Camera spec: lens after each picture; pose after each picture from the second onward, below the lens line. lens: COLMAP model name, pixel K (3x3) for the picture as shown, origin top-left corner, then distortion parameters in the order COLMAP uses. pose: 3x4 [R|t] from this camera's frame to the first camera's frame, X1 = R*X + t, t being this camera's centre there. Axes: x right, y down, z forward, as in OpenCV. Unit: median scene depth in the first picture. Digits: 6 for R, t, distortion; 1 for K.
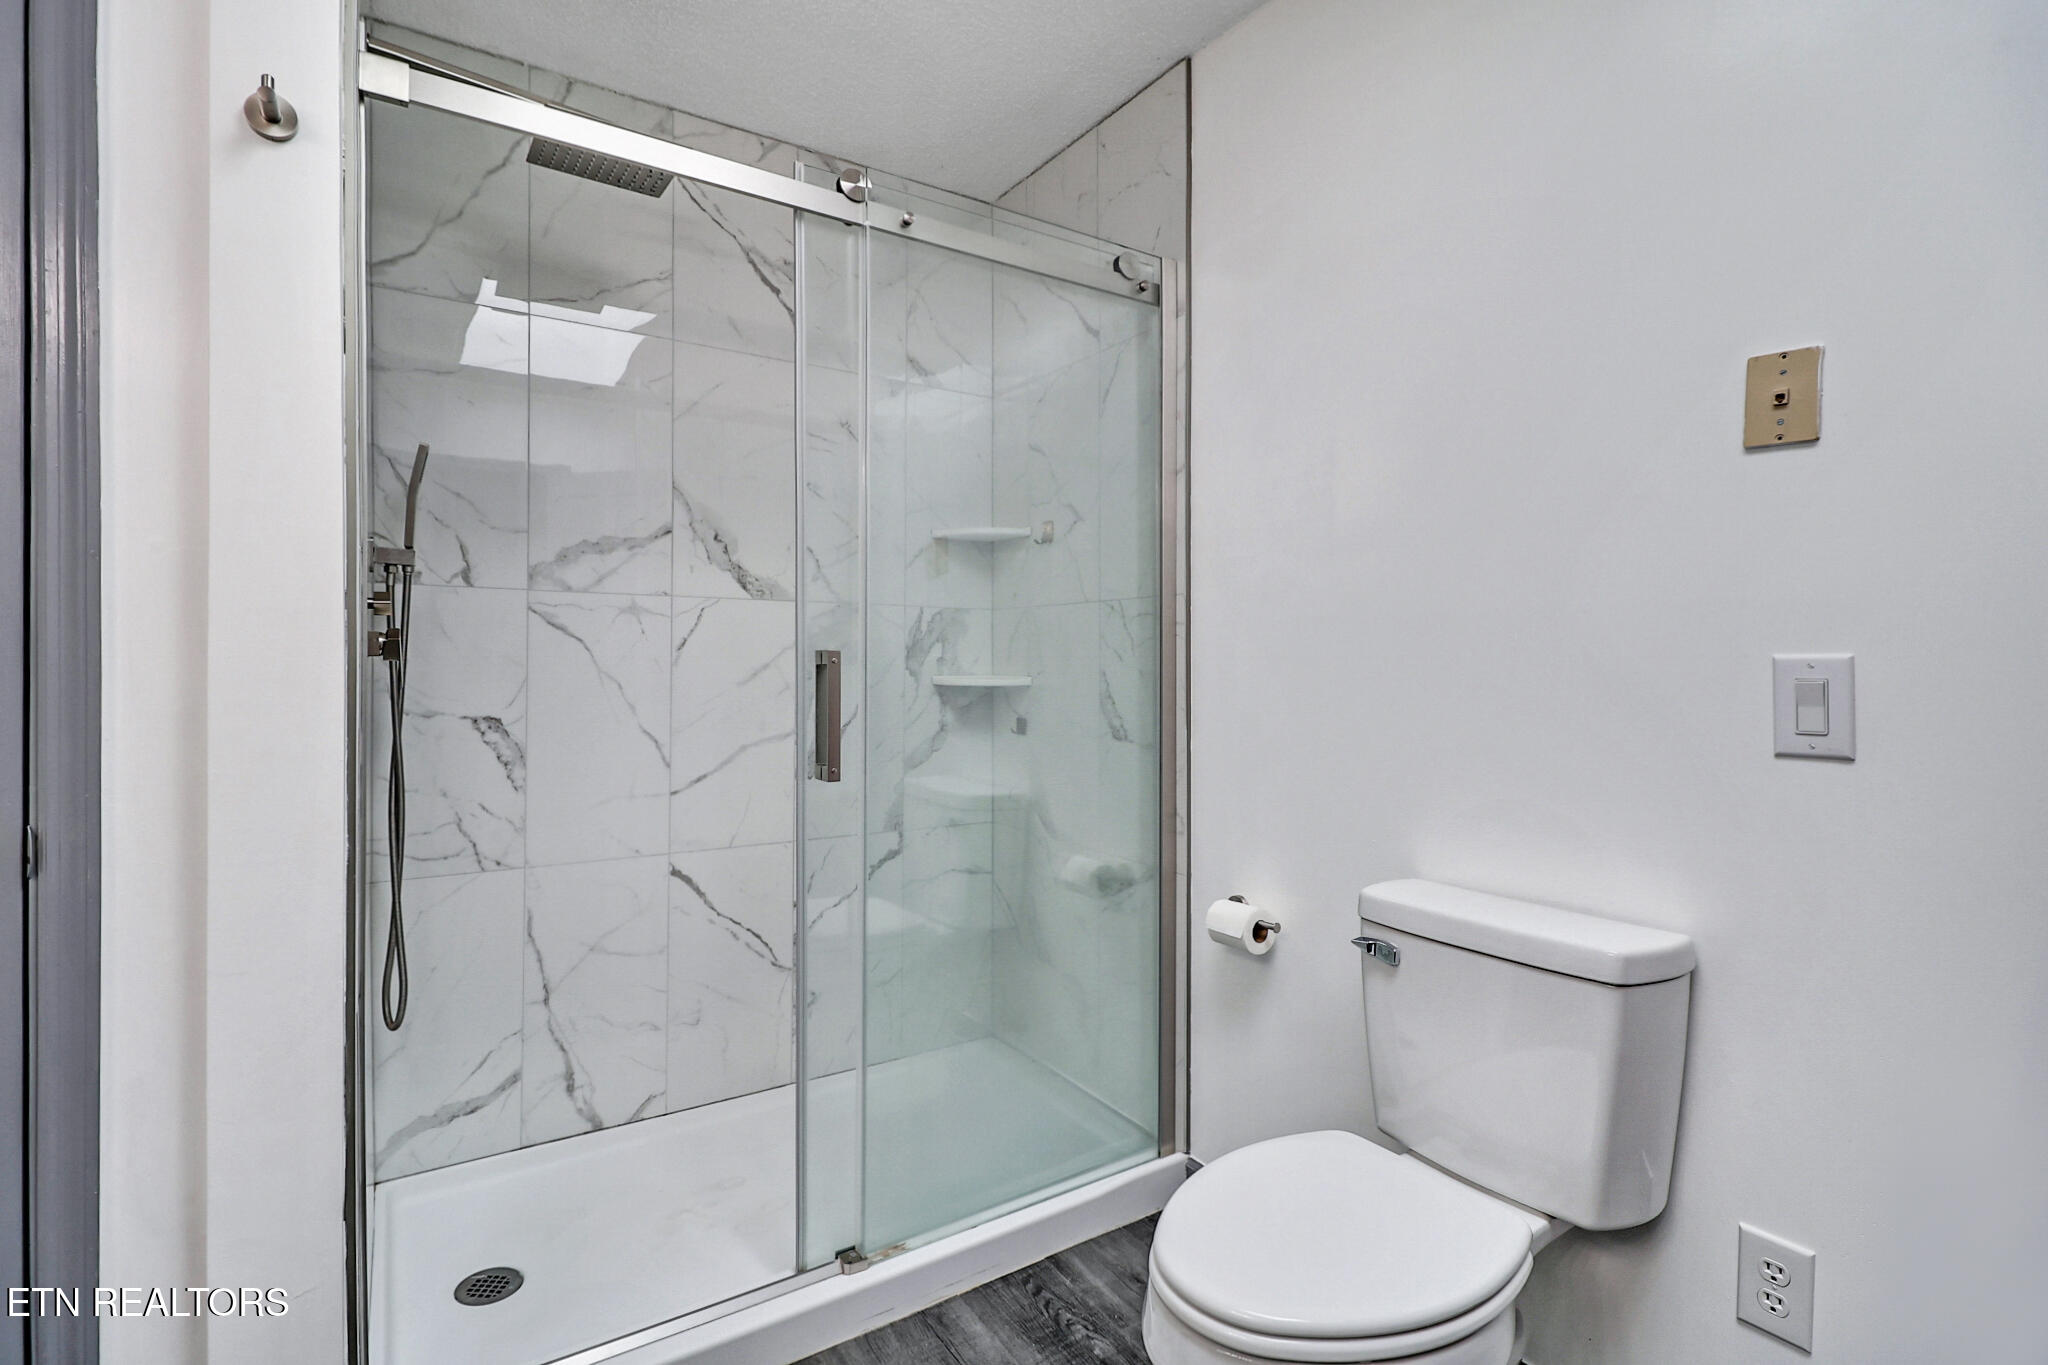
lens RADIAL K [[963.7, 0, 1014.6], [0, 963.7, 660.0], [0, 0, 1]] dist [0.017352, -0.002548]
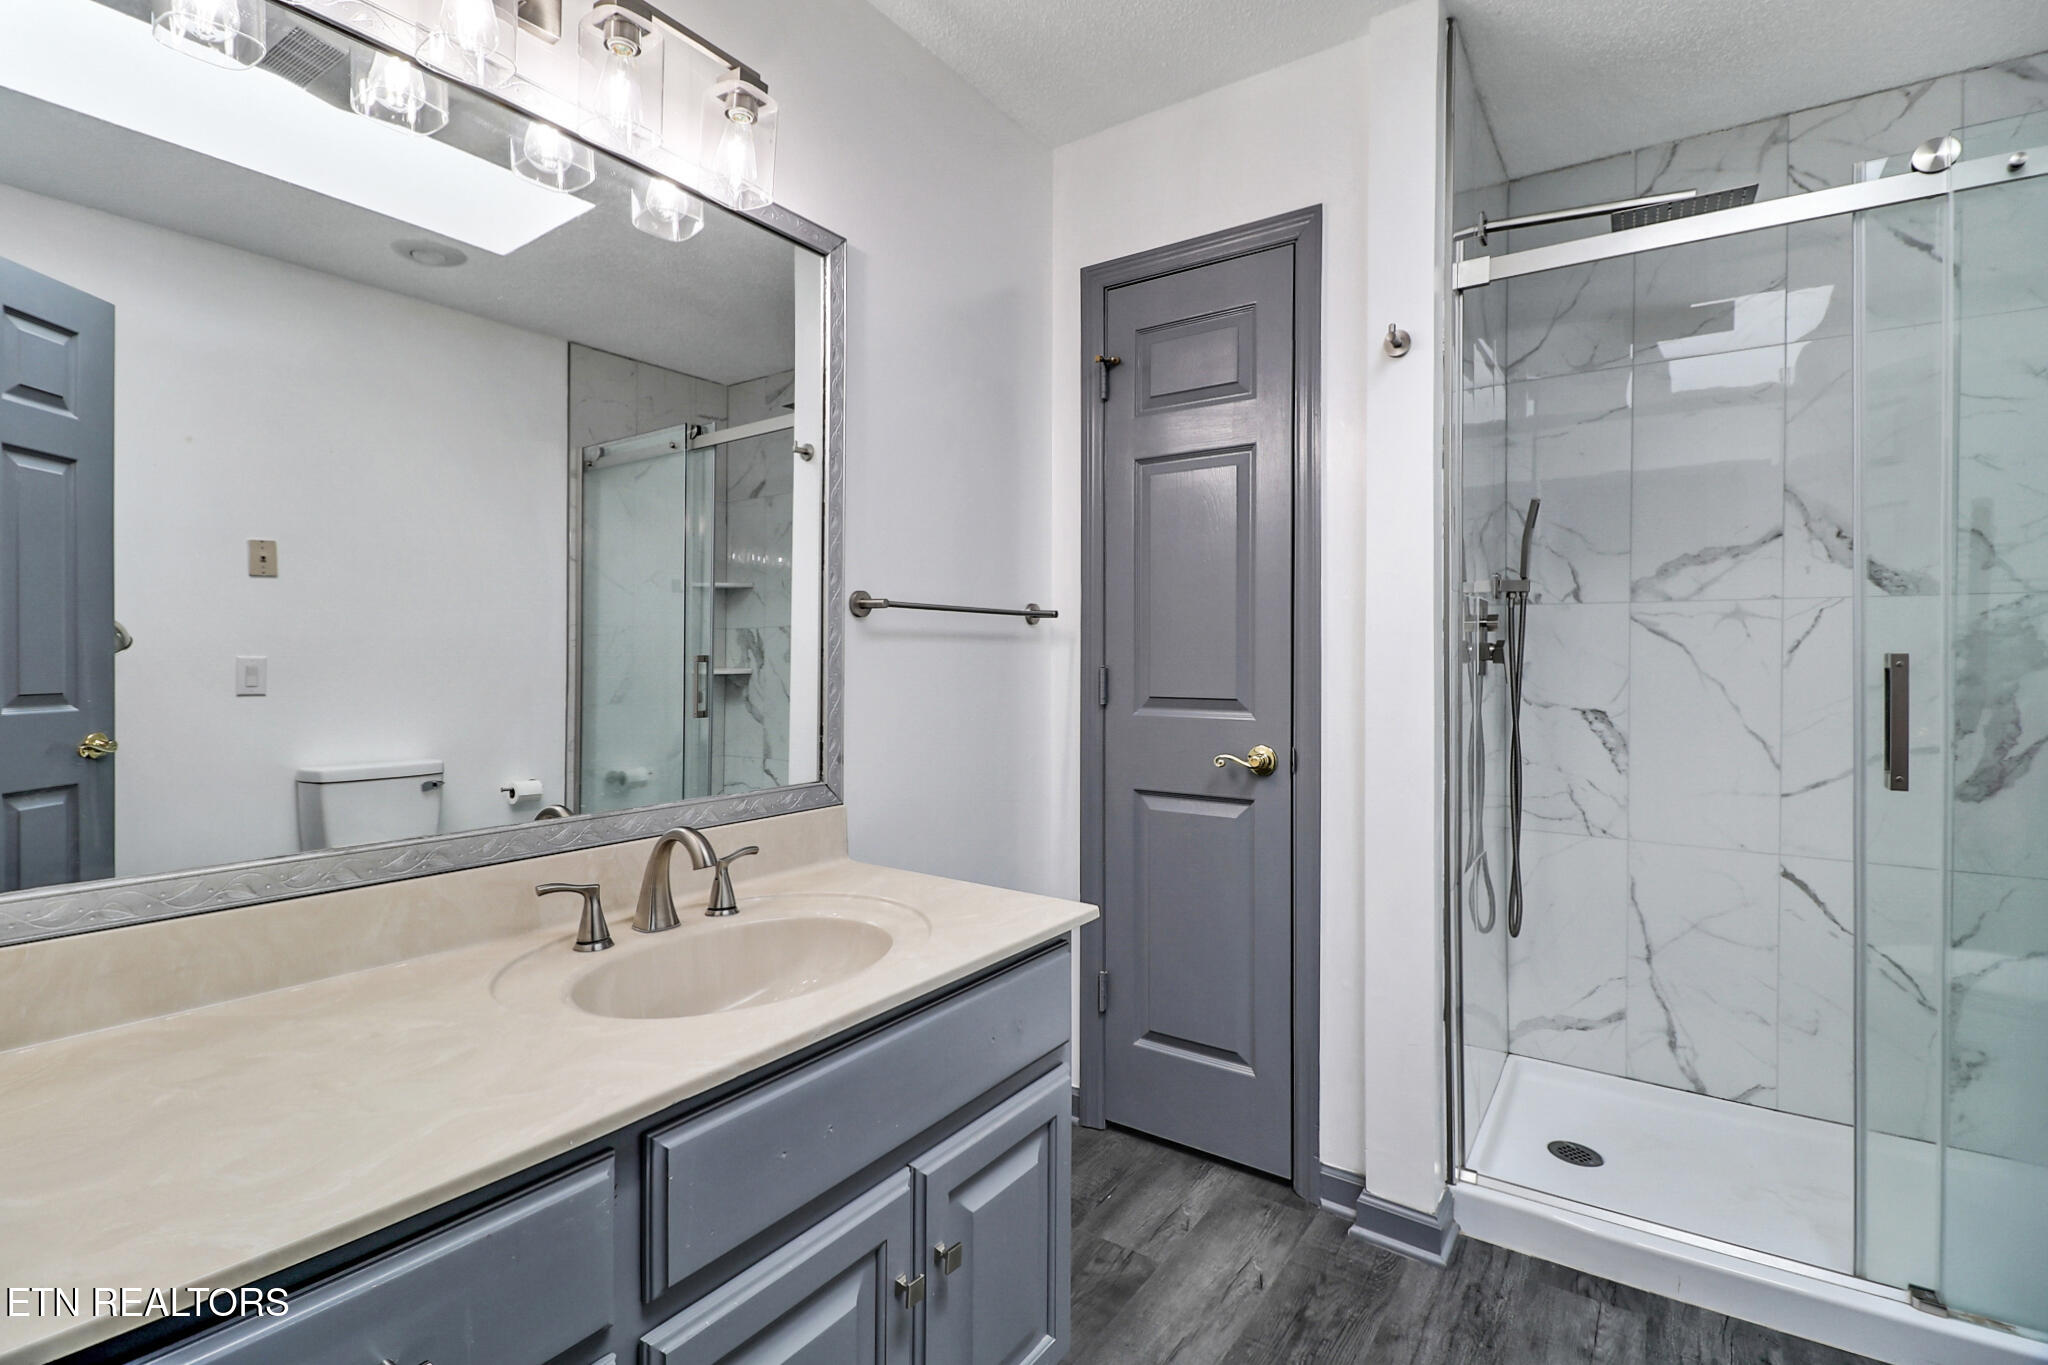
lens RADIAL K [[963.7, 0, 1016.6], [0, 963.7, 665.4], [0, 0, 1]] dist [0.017352, -0.002548]
pose [[0.405994, 0.004789, -0.913863, 0.262776], [0.001766, 0.999980, 0.006025, -0.004886], [0.913874, -0.004060, 0.405978, -0.148798]]
